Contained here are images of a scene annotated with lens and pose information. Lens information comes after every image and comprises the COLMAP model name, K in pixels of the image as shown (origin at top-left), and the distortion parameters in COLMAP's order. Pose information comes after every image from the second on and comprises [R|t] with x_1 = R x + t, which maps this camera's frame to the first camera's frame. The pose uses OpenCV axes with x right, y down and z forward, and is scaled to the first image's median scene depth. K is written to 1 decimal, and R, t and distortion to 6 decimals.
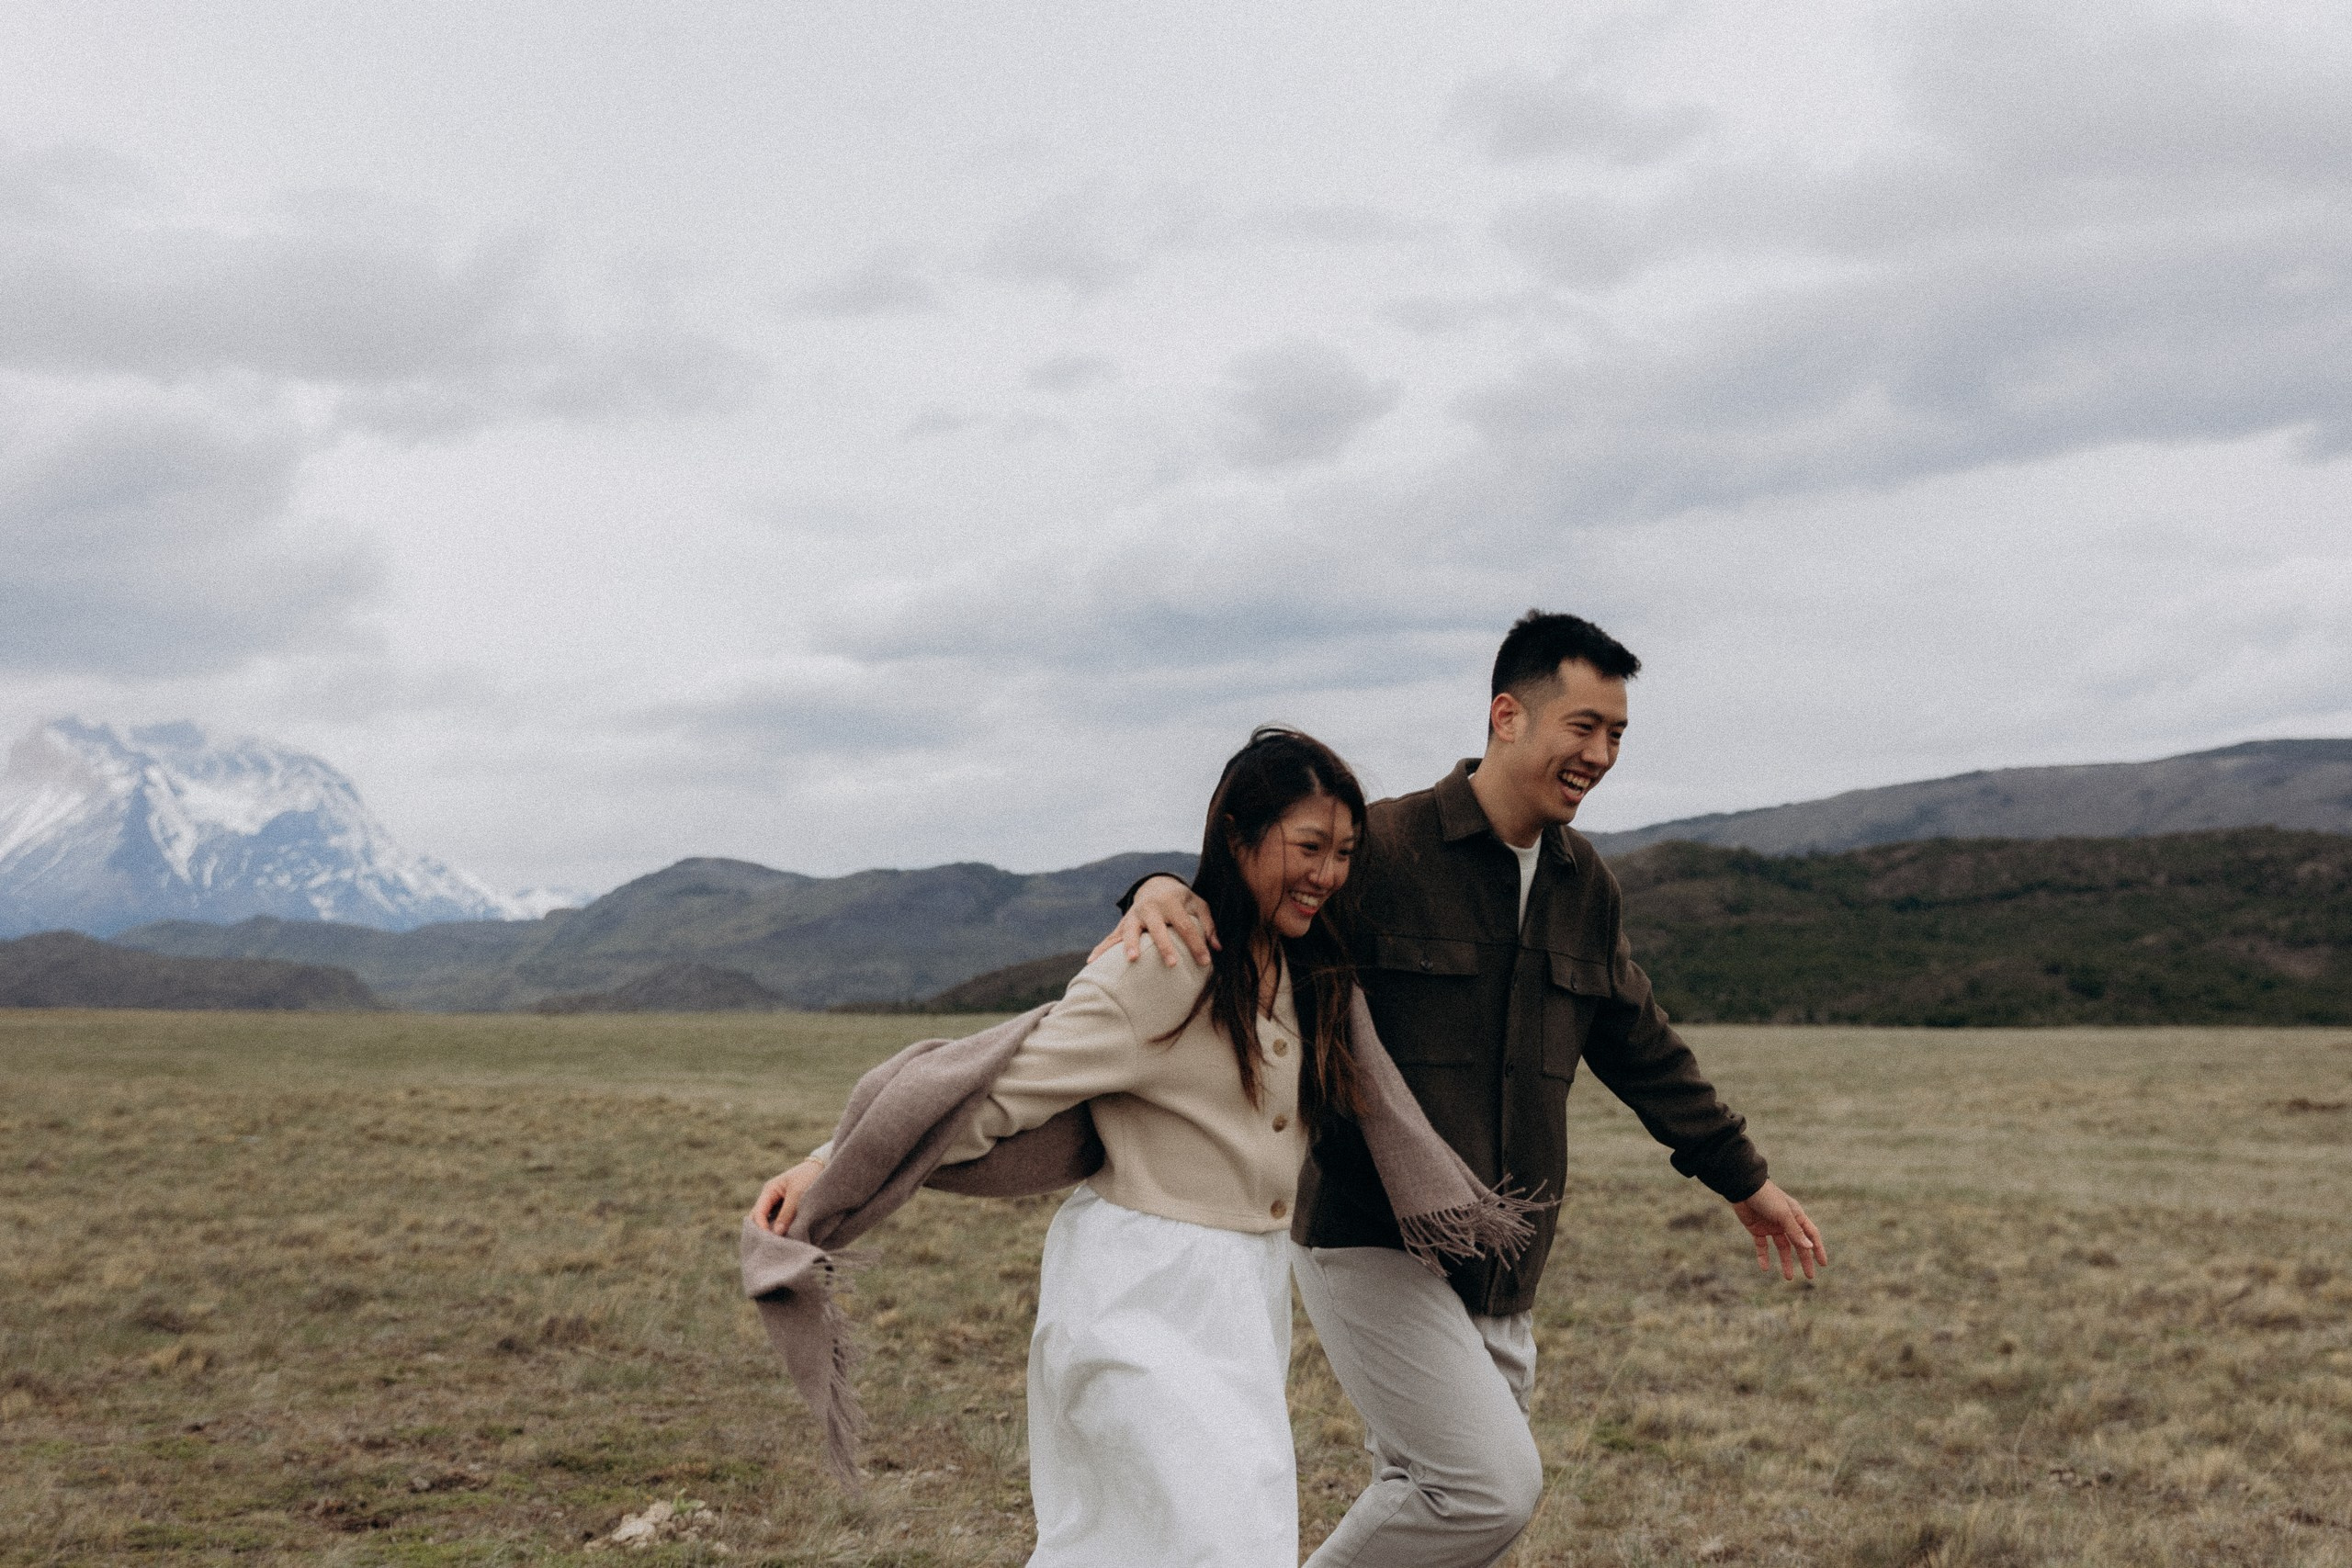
lens RADIAL K [[2962.1, 0, 1176.0], [0, 2962.1, 784.0], [0, 0, 1]] dist [0.001928, -0.030116]
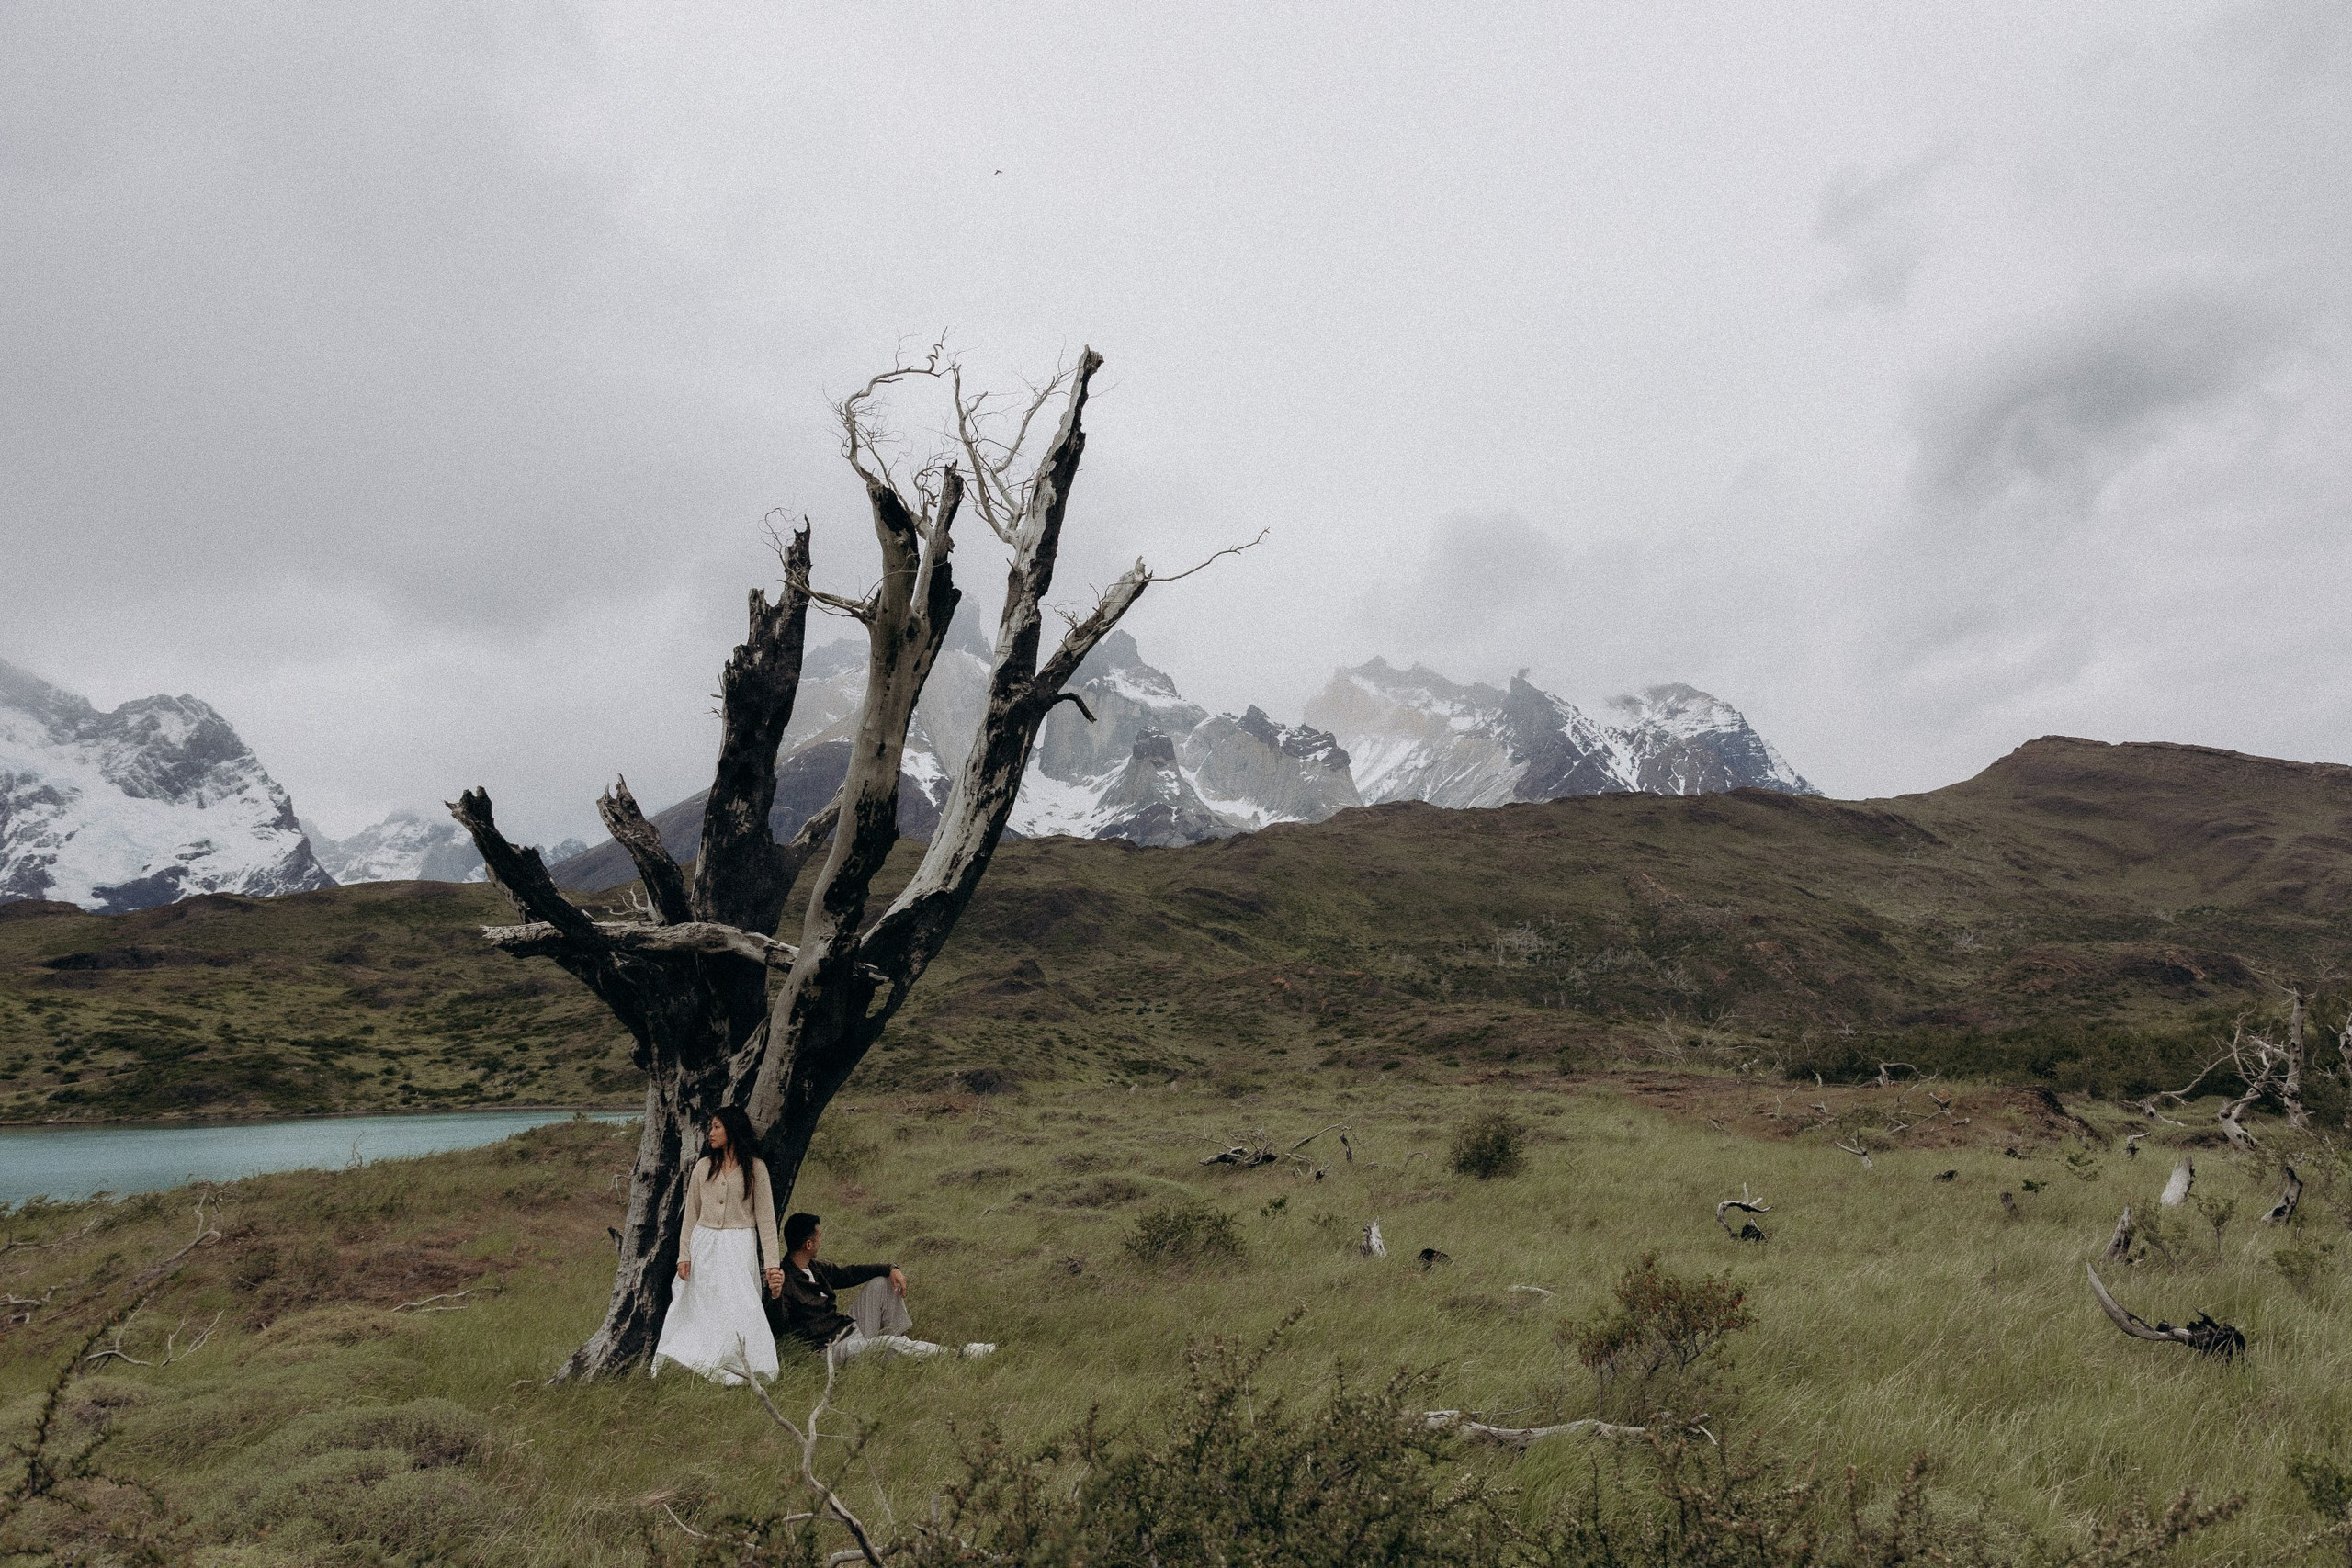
lens RADIAL K [[1576.4, 0, 1175.8], [0, 1576.4, 774.4], [0, 0, 1]] dist [0.004351, -0.000907]
pose [[0.933800, -0.080168, -0.348698, -0.355118], [0.051306, 0.994506, -0.091248, 0.057450], [0.354098, 0.067317, 0.932783, 0.746073]]
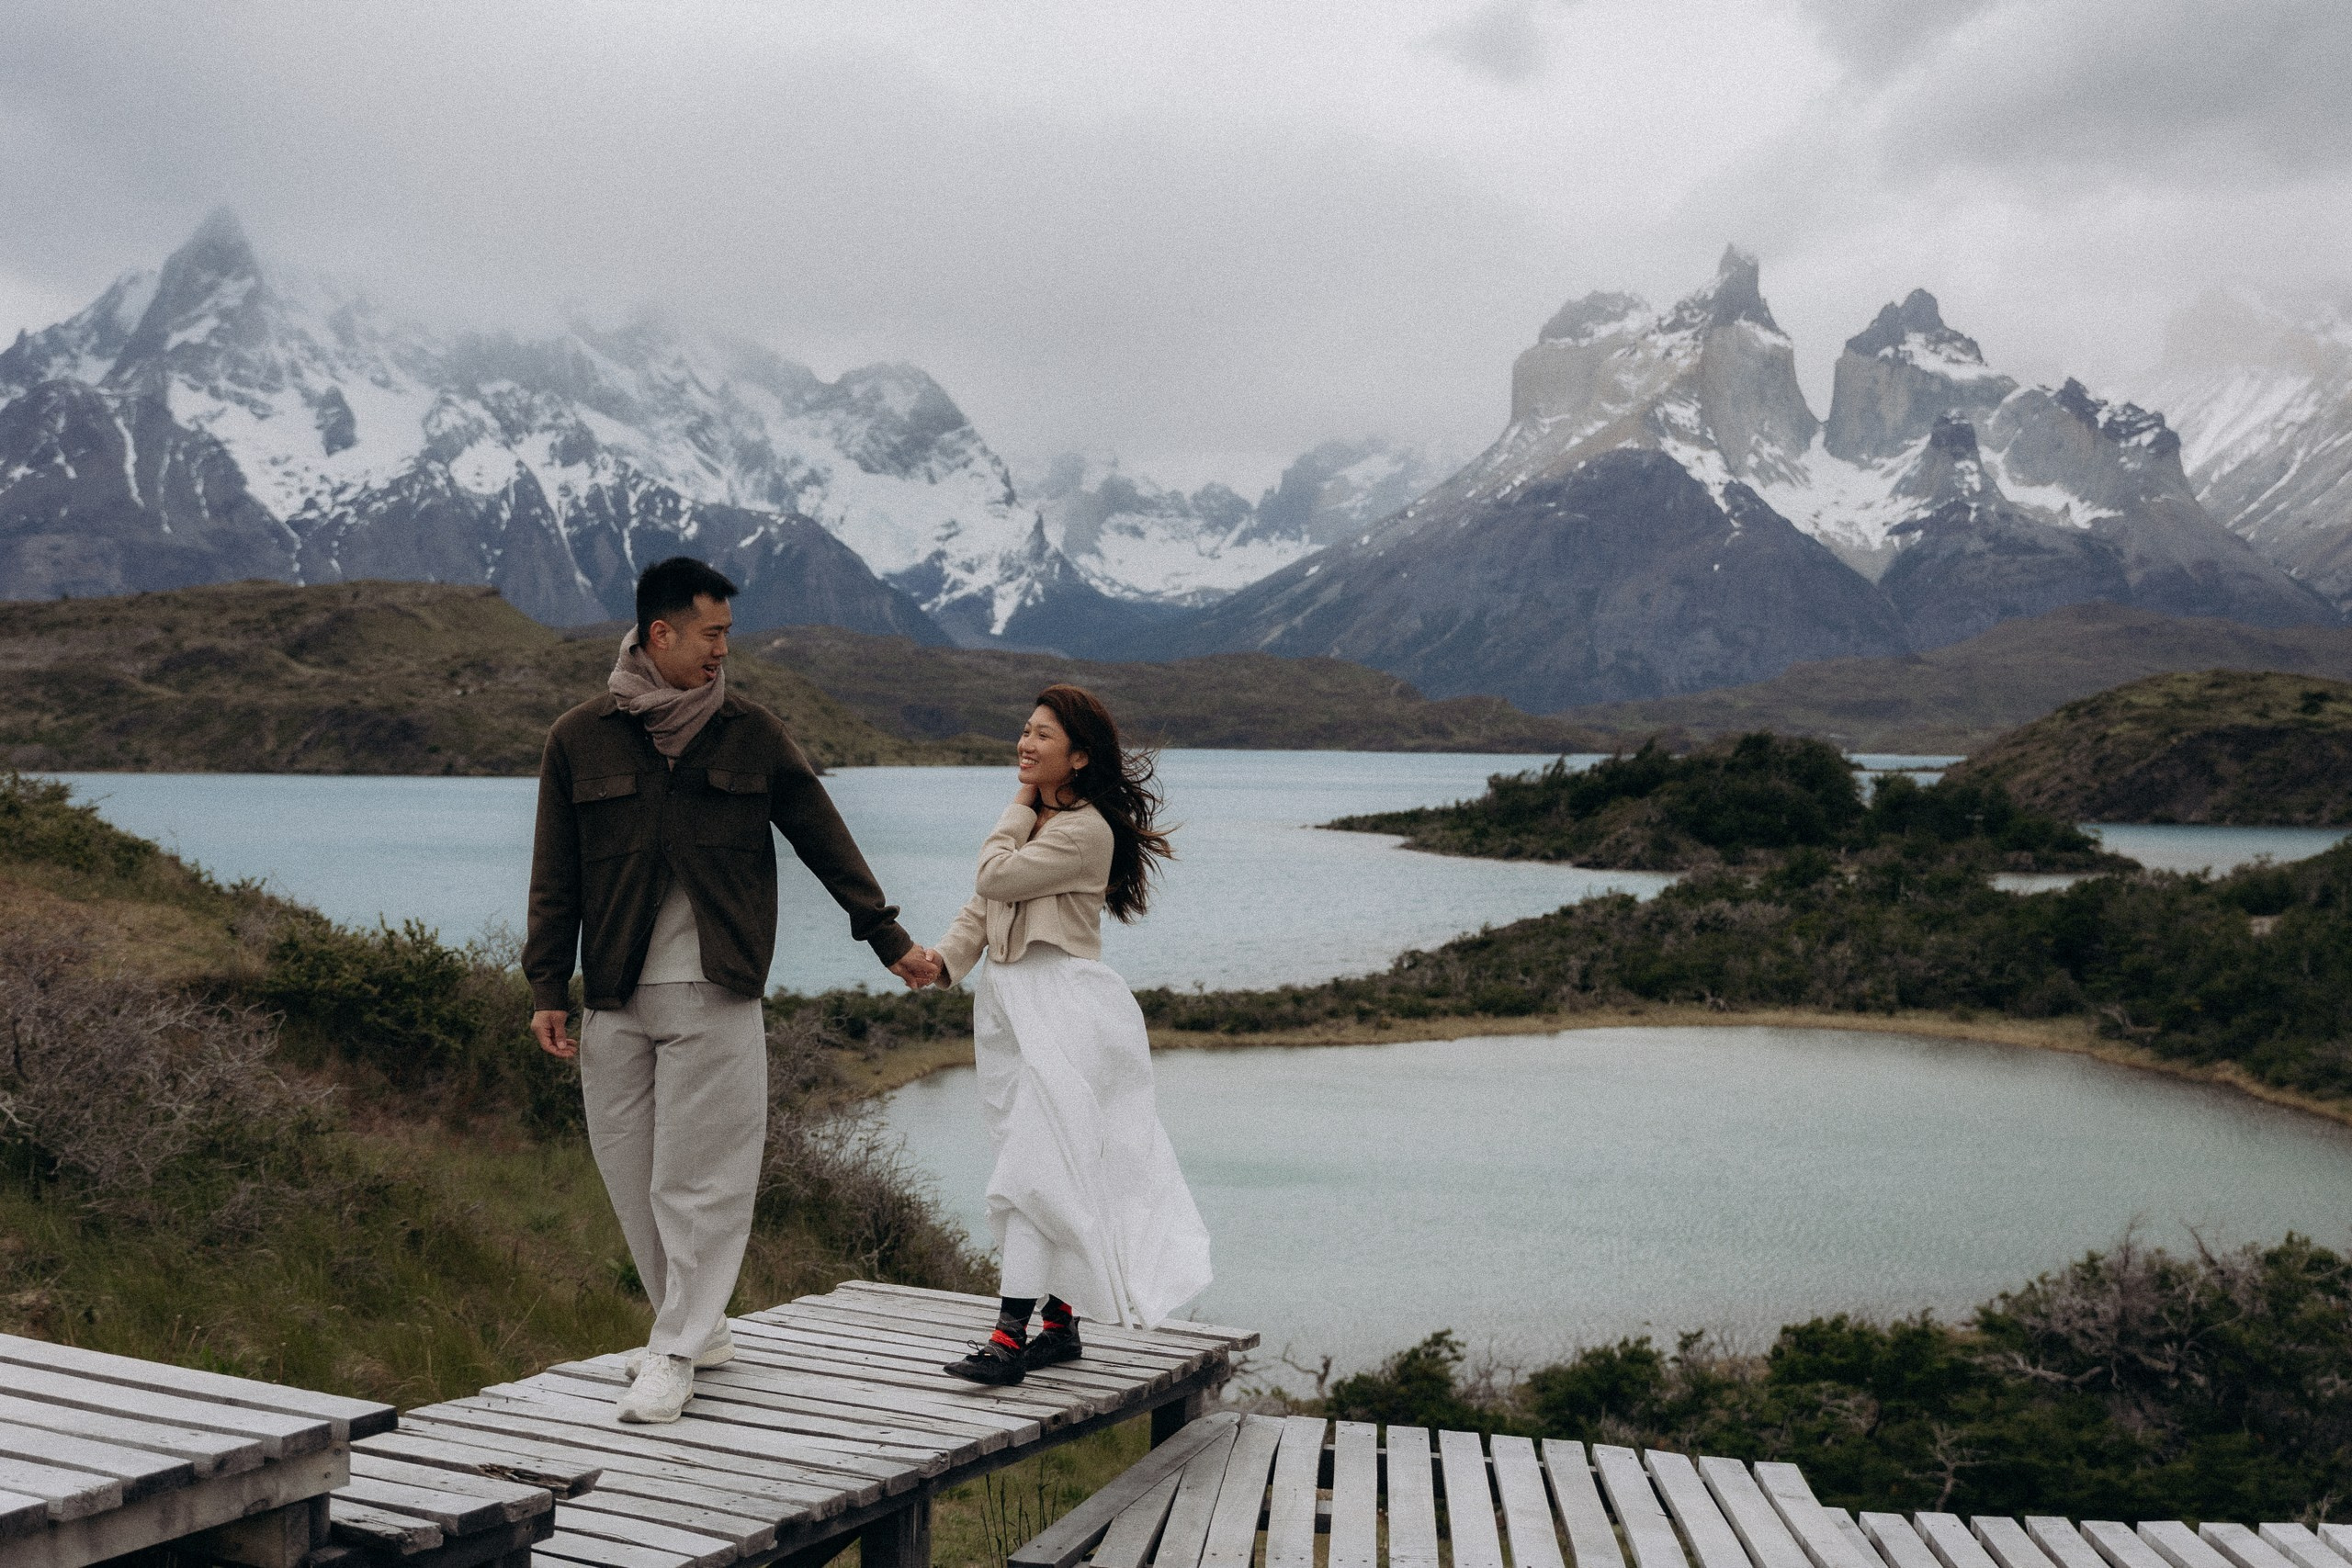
lens RADIAL K [[2763.9, 0, 1162.5], [0, 2763.9, 770.8], [0, 0, 1]] dist [-0.010830, -0.005126]
pose [[0.787881, 0.008056, -0.615775, -0.257027], [0.046960, 0.996217, 0.073118, 0.038742], [0.614034, -0.086525, 0.784522, 0.513833]]
